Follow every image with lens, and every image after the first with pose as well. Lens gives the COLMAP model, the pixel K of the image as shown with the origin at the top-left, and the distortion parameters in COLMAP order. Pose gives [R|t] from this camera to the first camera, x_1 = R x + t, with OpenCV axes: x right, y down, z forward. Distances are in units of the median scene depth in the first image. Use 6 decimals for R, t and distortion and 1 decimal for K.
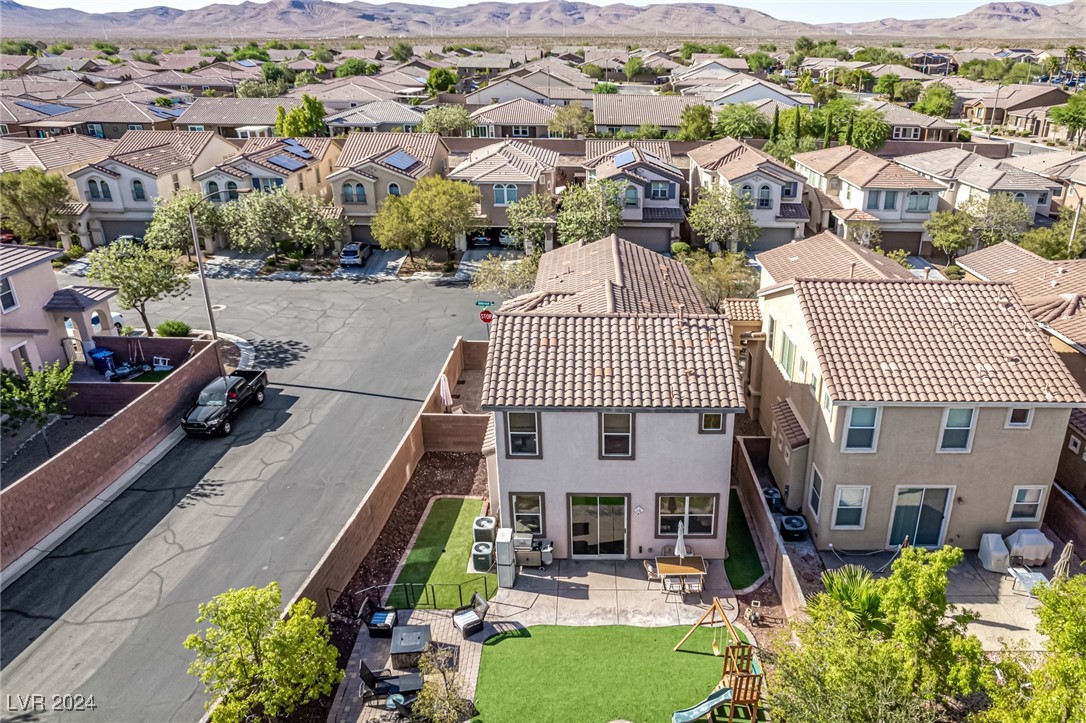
lens RADIAL K [[760.7, 0, 591.1], [0, 760.7, 346.2], [0, 0, 1]] dist [-0.059731, 0.044567]
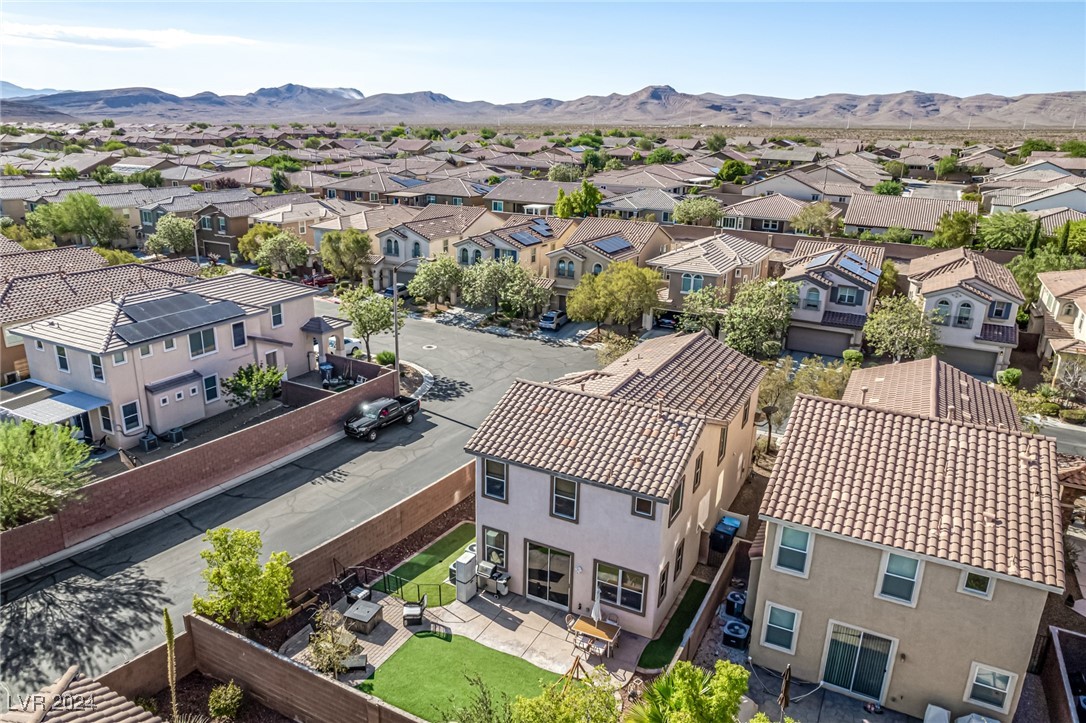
lens RADIAL K [[731.6, 0, 533.8], [0, 731.6, 358.5], [0, 0, 1]] dist [-0.048756, 0.022985]
pose [[0.878520, 0.147274, -0.454438, 0.191269], [-0.183209, 0.982422, -0.035798, -0.017922], [0.441177, 0.114707, 0.890059, -0.014019]]
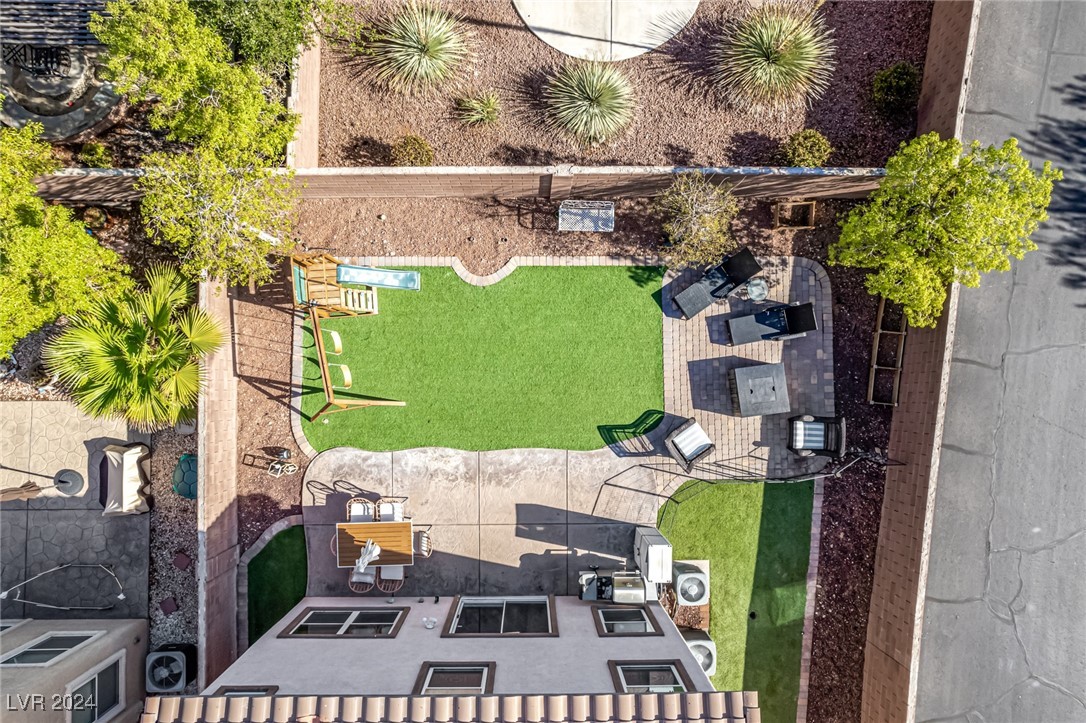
lens RADIAL K [[709.3, 0, 541.0], [0, 709.3, 359.7], [0, 0, 1]] dist [-0.069627, 0.065572]
pose [[-0.999765, -0.009281, -0.019612, -0.003829], [-0.015119, -0.350322, 0.936507, -0.086670], [-0.015562, 0.936584, 0.350099, 0.266659]]
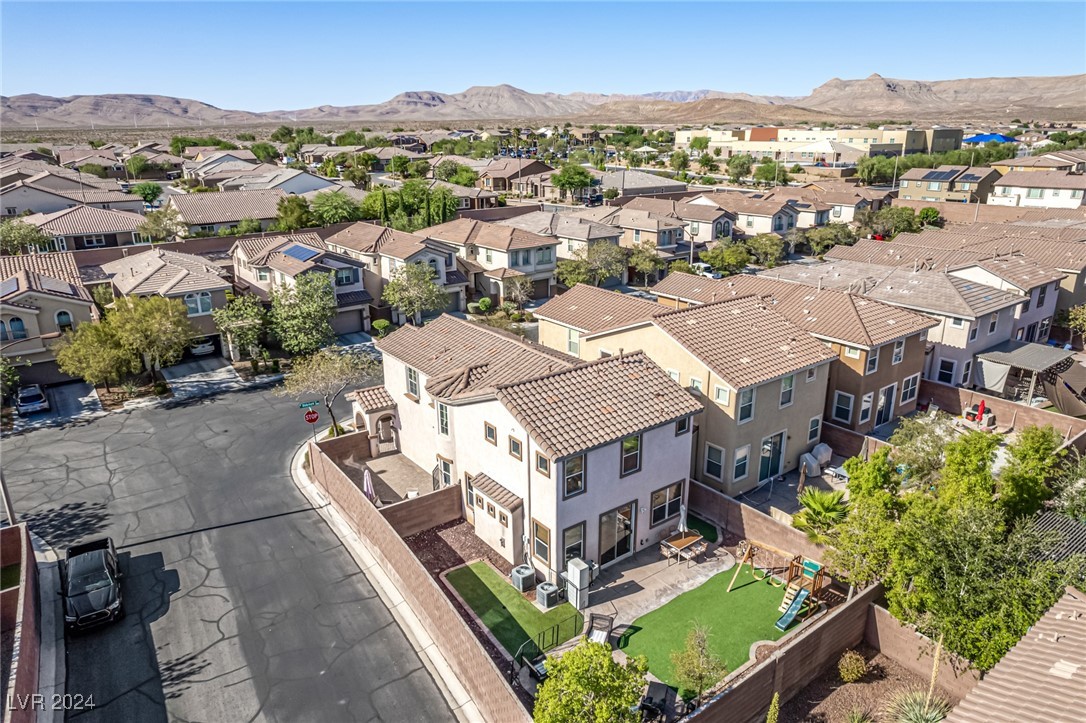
lens RADIAL K [[709.3, 0, 542.9], [0, 709.3, 362.2], [0, 0, 1]] dist [-0.069627, 0.065572]
pose [[0.807746, -0.206224, 0.552285, -0.286885], [0.240127, 0.970676, 0.011253, -0.033786], [-0.538410, 0.123529, 0.833580, 0.028817]]
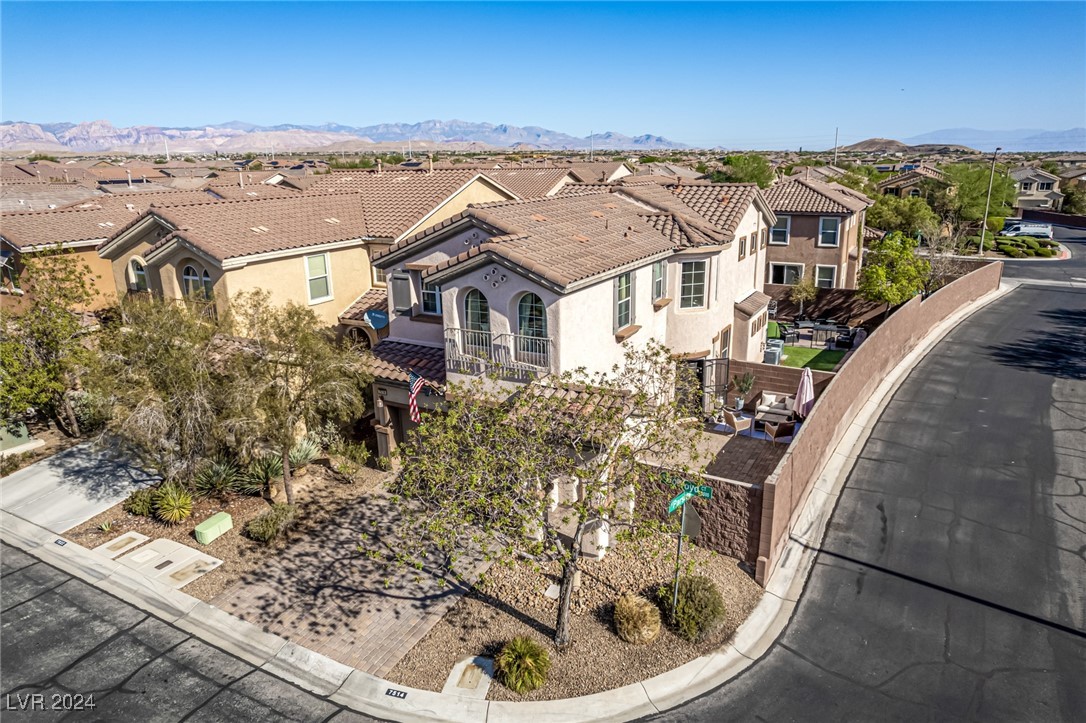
lens RADIAL K [[709.3, 0, 534.7], [0, 709.3, 369.7], [0, 0, 1]] dist [-0.069627, 0.065572]
pose [[-0.865494, -0.144783, 0.479539, -0.162650], [0.188069, 0.793363, 0.578969, -0.212944], [-0.464273, 0.591281, -0.659422, 0.876401]]
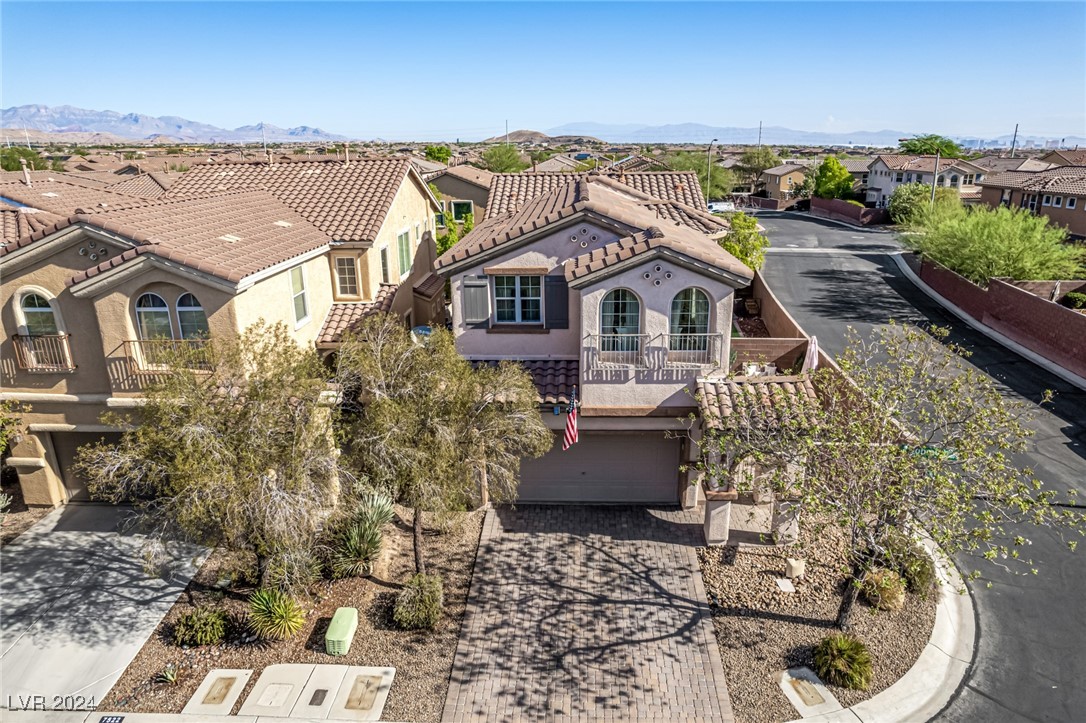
lens RADIAL K [[709.3, 0, 544.6], [0, 709.3, 359.0], [0, 0, 1]] dist [-0.069627, 0.065572]
pose [[-0.998451, -0.019370, 0.052150, 0.021076], [0.017428, 0.781323, 0.623883, -0.221957], [-0.052830, 0.623826, -0.779776, 0.902767]]
